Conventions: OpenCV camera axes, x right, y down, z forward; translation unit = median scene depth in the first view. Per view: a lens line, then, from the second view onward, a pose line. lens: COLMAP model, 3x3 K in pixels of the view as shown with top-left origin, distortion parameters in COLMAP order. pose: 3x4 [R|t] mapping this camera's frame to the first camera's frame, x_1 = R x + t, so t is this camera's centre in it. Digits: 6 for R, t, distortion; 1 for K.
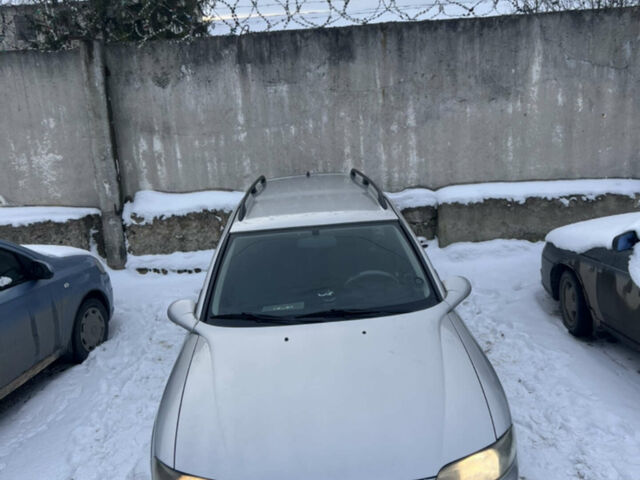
lens RADIAL K [[622.4, 0, 320.0], [0, 622.4, 240.0], [0, 0, 1]] dist [0.076671, -0.114594]
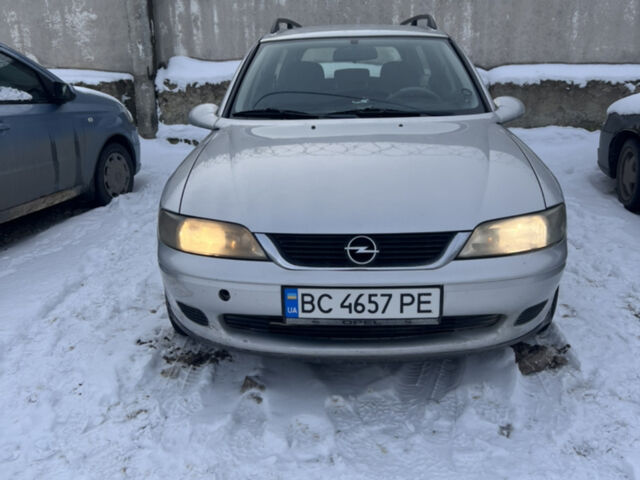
lens RADIAL K [[622.4, 0, 320.0], [0, 622.4, 240.0], [0, 0, 1]] dist [0.076671, -0.114594]
pose [[0.995904, 0.069217, -0.058182, 0.008988], [-0.064829, 0.995134, 0.074198, 0.119588], [0.063035, -0.070122, 0.995545, 0.043831]]
